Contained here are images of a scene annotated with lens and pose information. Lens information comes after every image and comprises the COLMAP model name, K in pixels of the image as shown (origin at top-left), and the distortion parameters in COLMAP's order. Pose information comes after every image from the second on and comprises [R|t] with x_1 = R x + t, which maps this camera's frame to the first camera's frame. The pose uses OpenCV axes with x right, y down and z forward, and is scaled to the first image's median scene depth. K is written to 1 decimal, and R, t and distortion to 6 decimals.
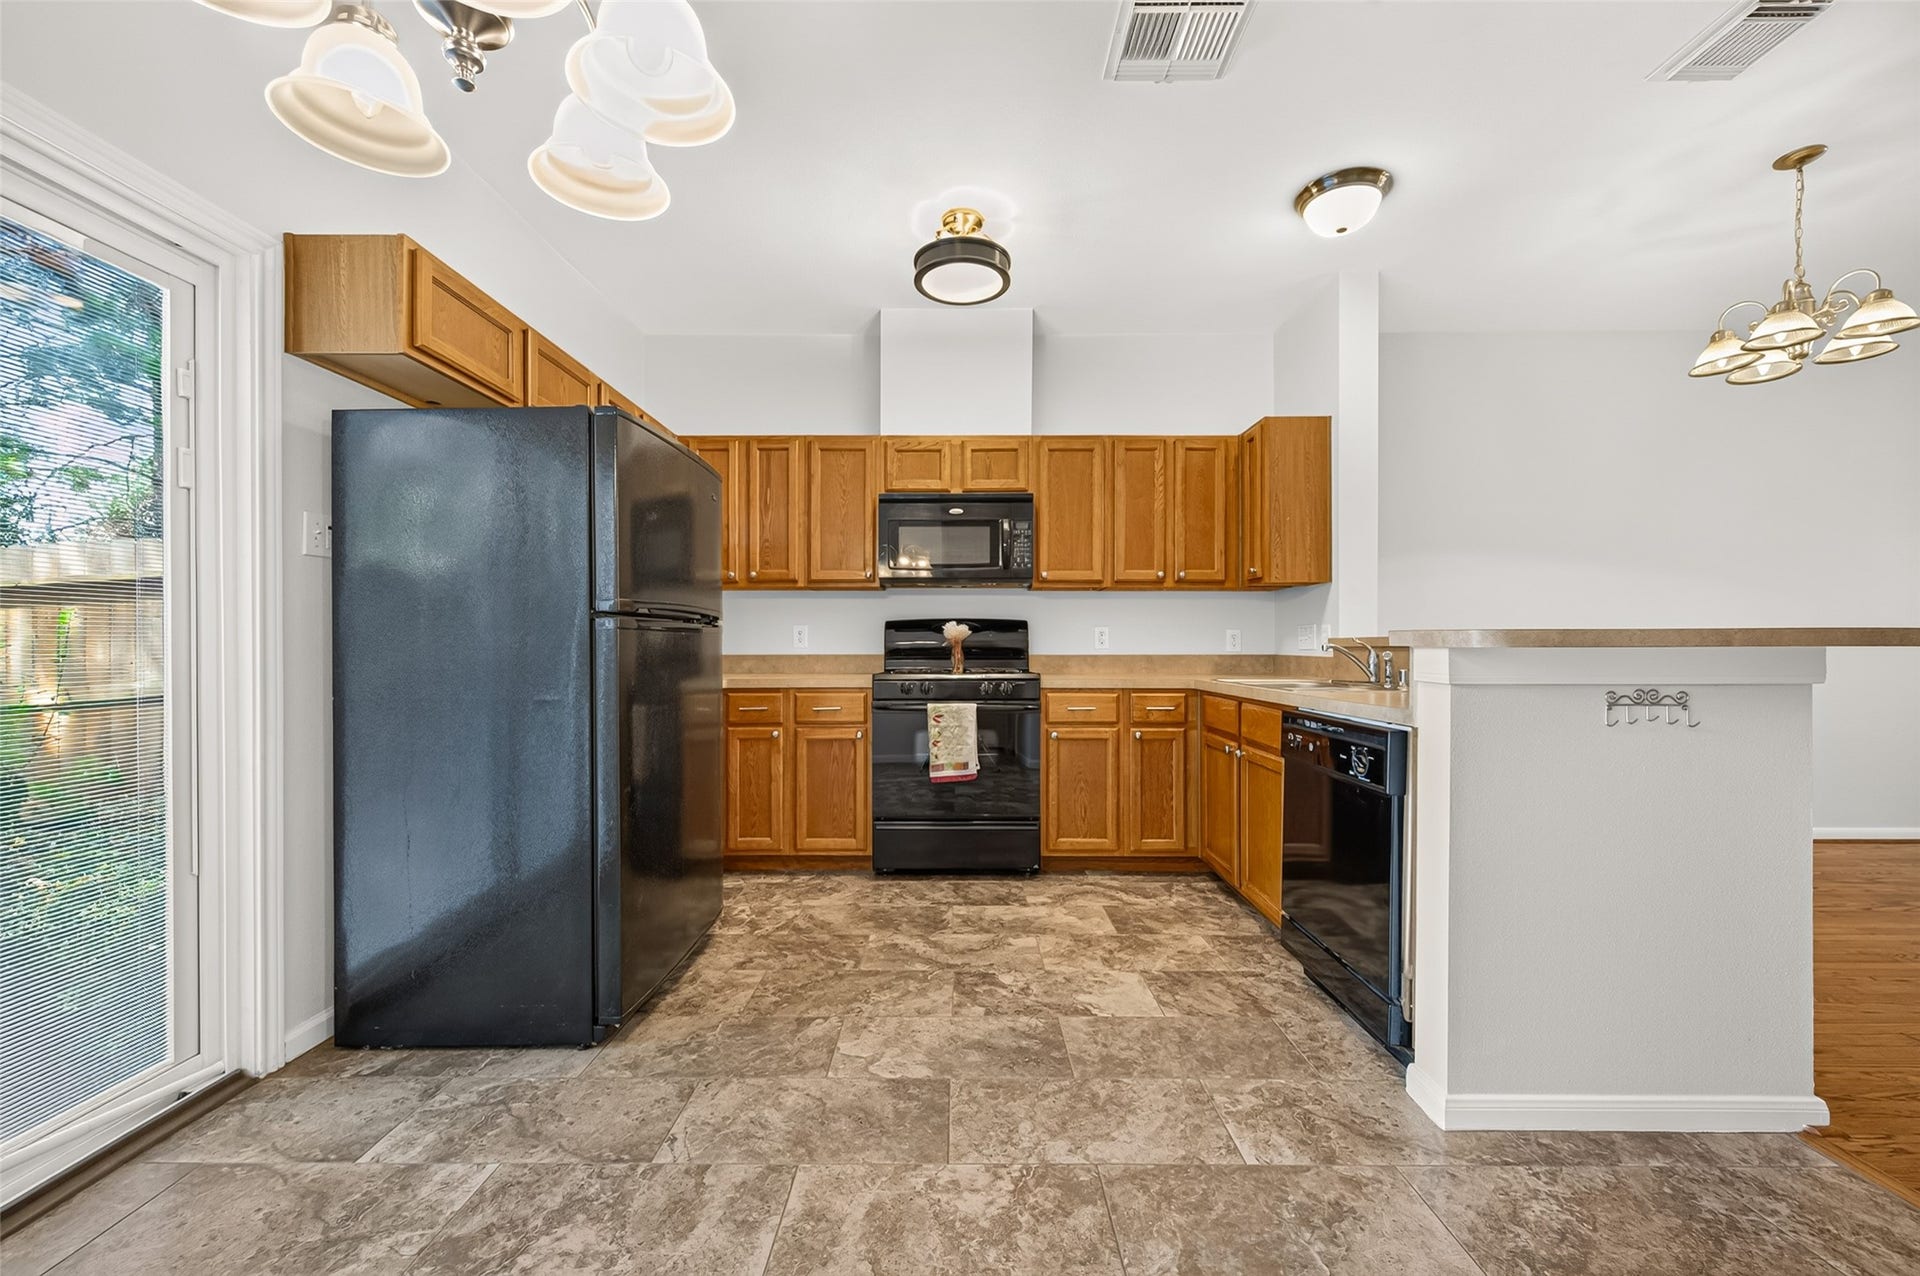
lens RADIAL K [[743.8, 0, 959.1], [0, 743.8, 641.4], [0, 0, 1]] dist [0.006599, -0.002684]
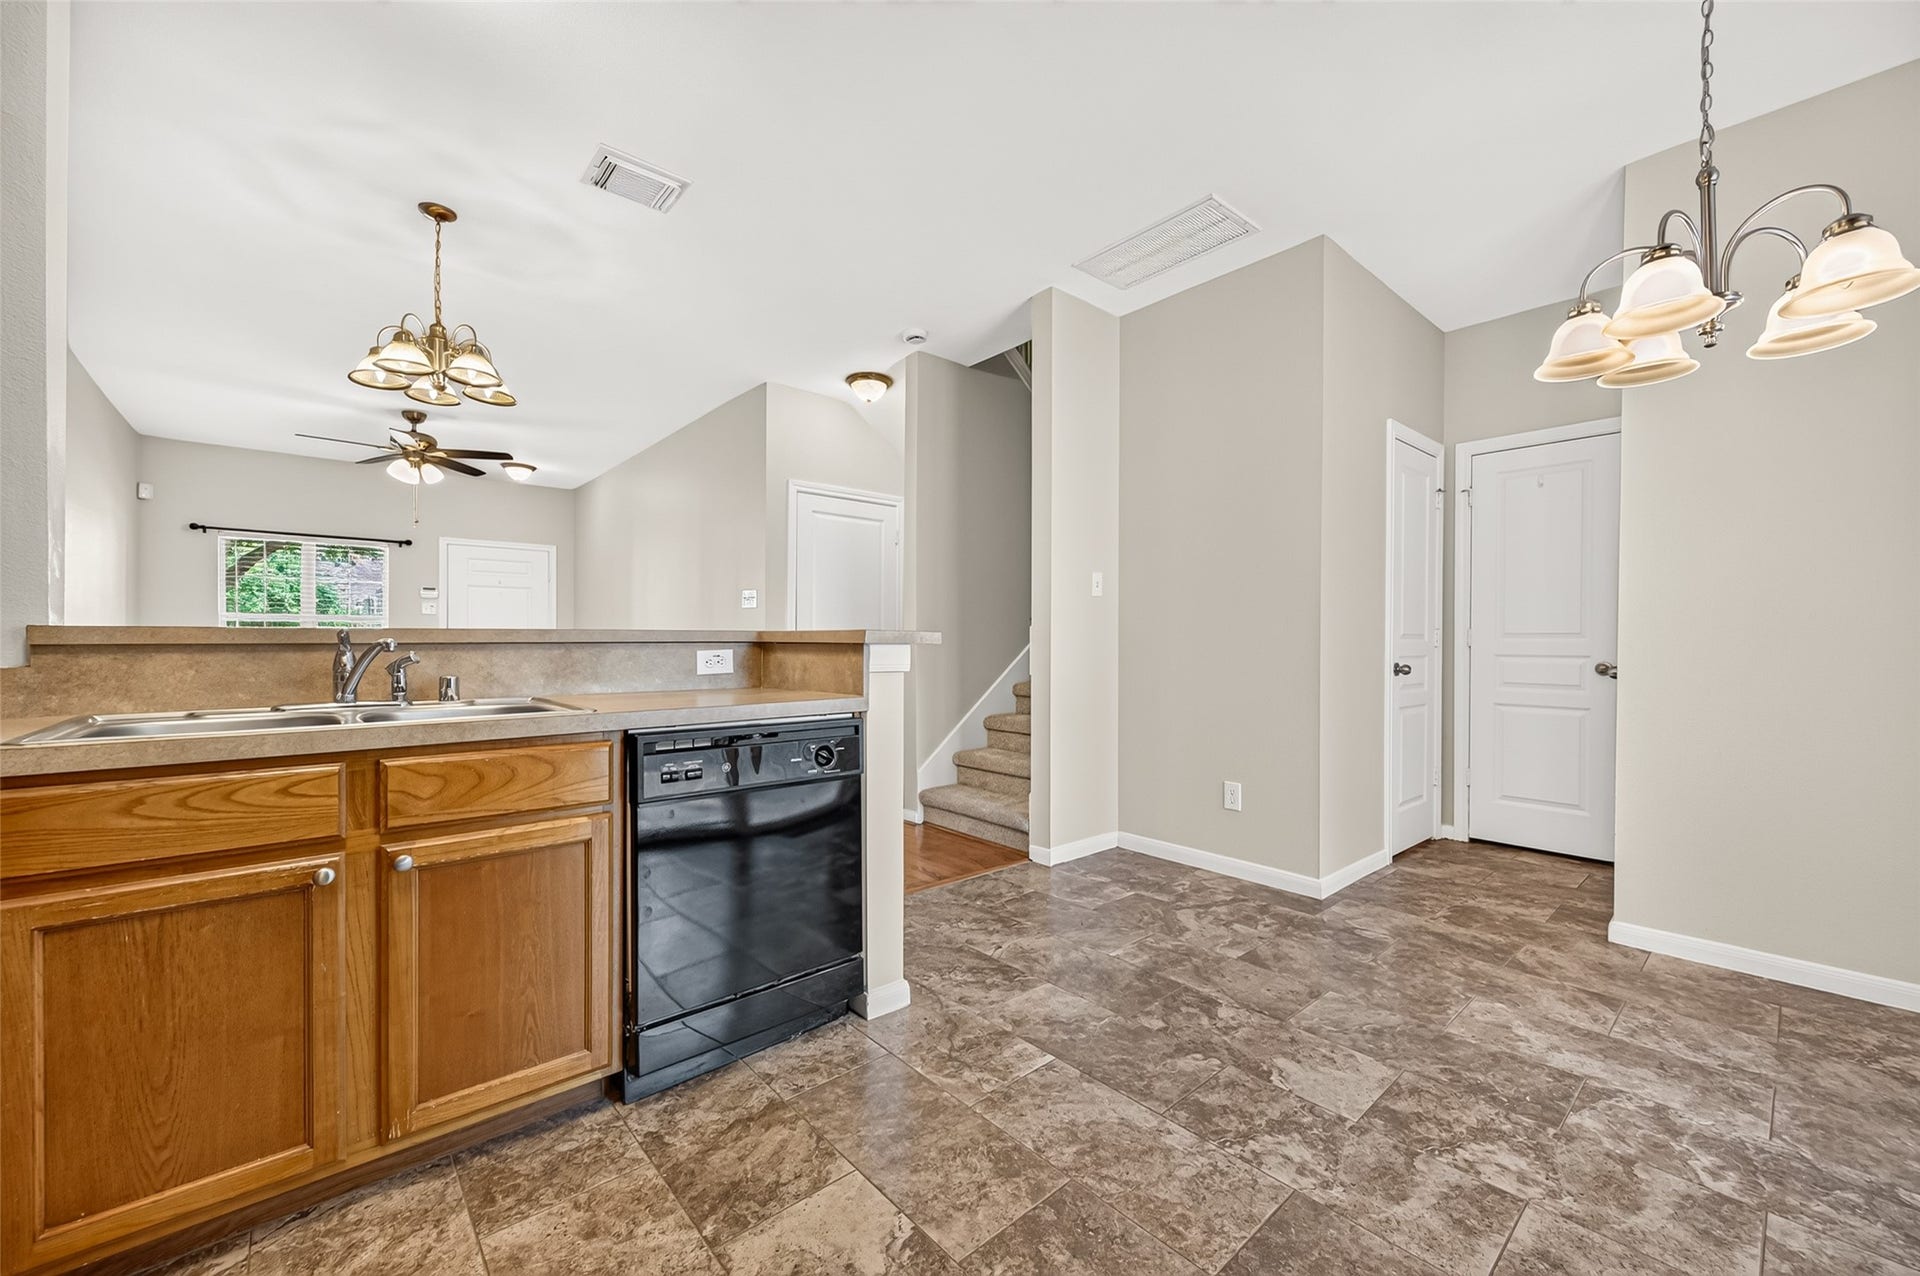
lens RADIAL K [[743.8, 0, 960.3], [0, 743.8, 647.7], [0, 0, 1]] dist [0.006599, -0.002684]
pose [[-0.660620, -0.008729, 0.750670, -0.270532], [-0.005459, 0.999962, 0.006824, 0.003085], [-0.750701, 0.000410, -0.660642, 1.196810]]
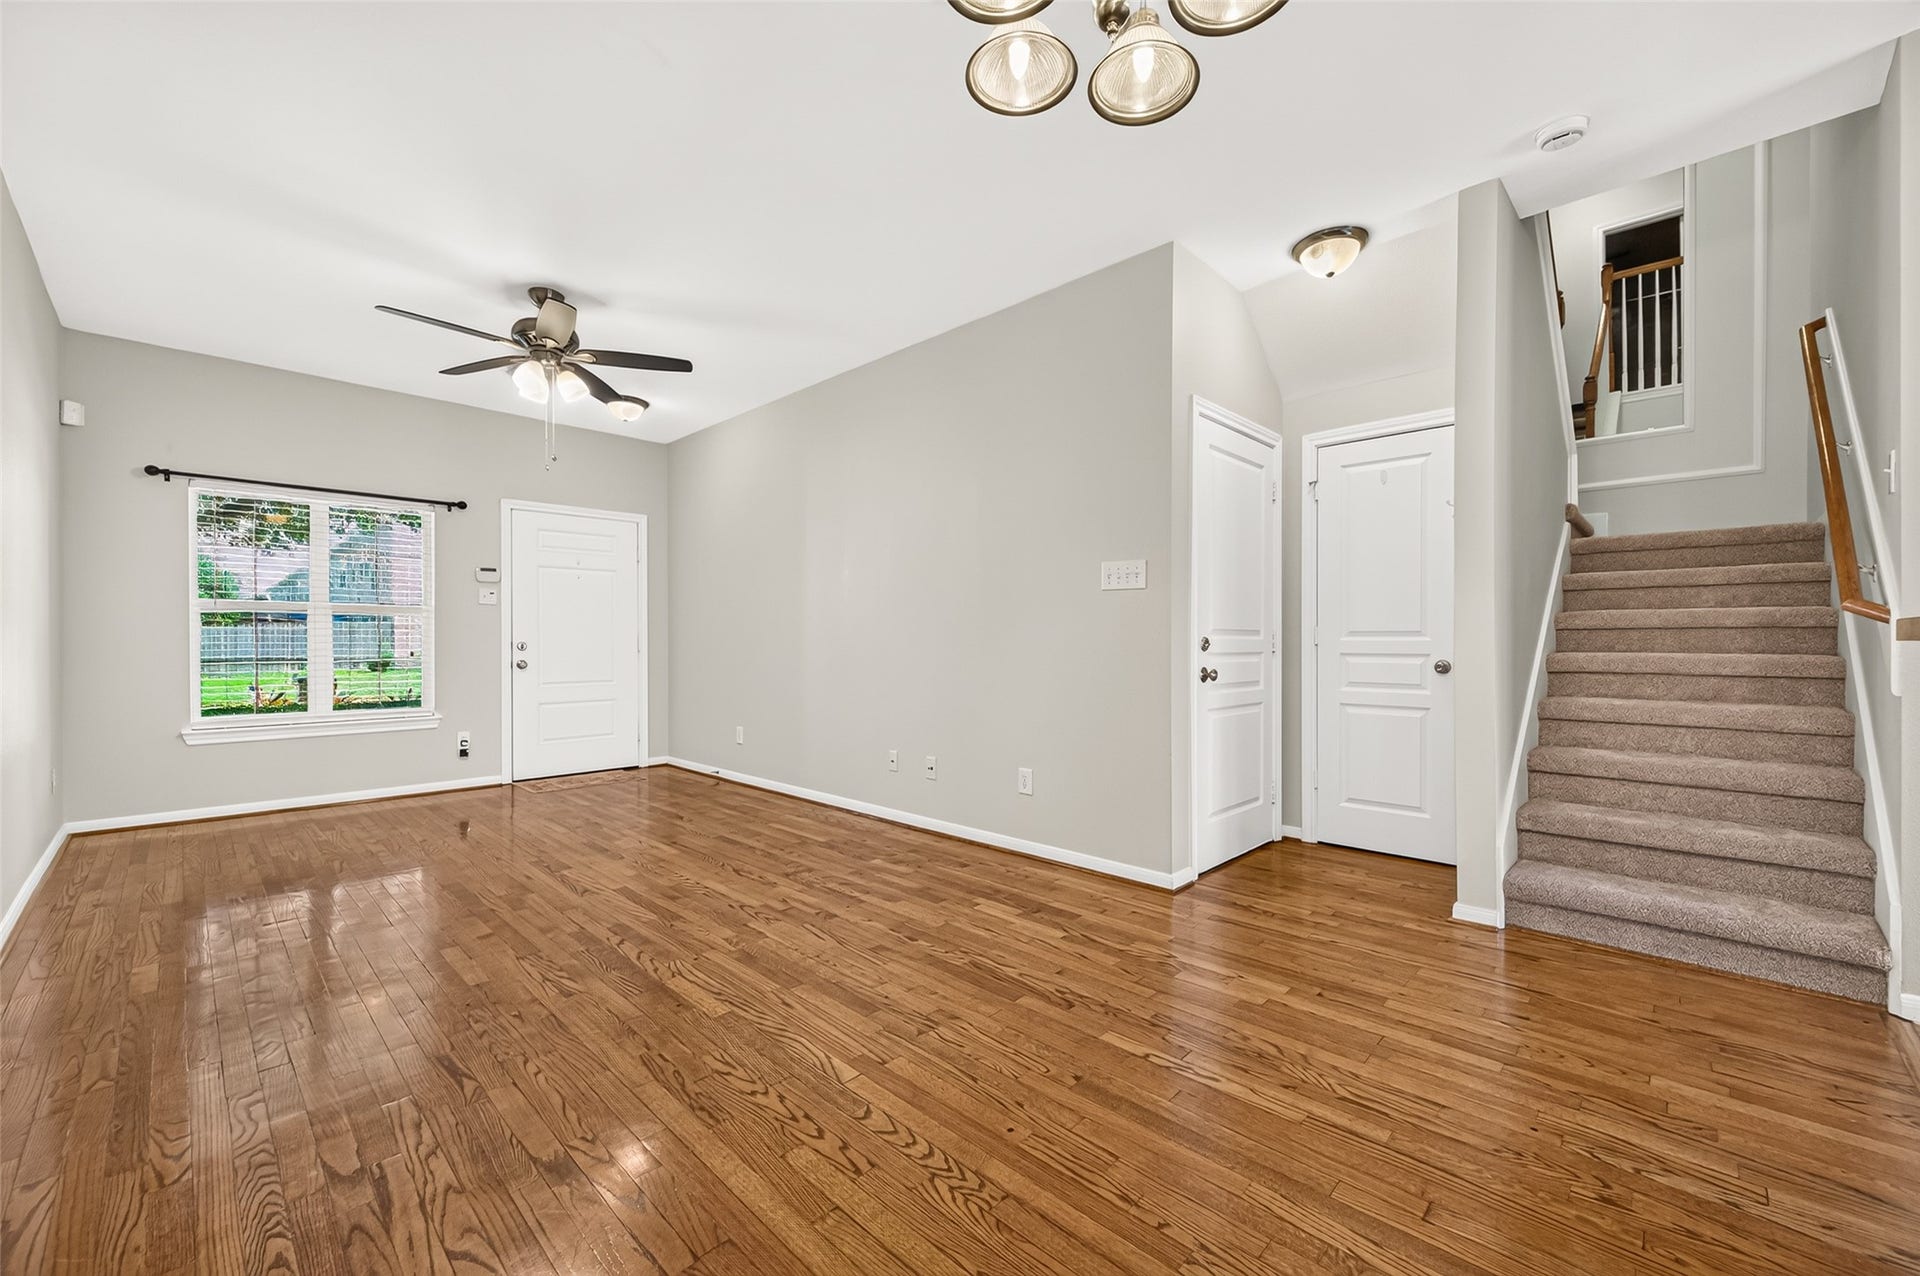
lens RADIAL K [[743.8, 0, 972.5], [0, 743.8, 637.9], [0, 0, 1]] dist [0.006599, -0.002684]
pose [[-0.730624, 0.002147, 0.682776, 0.882017], [0.000628, 0.999997, -0.002473, 0.003832], [-0.682779, -0.001377, -0.730623, 1.444578]]
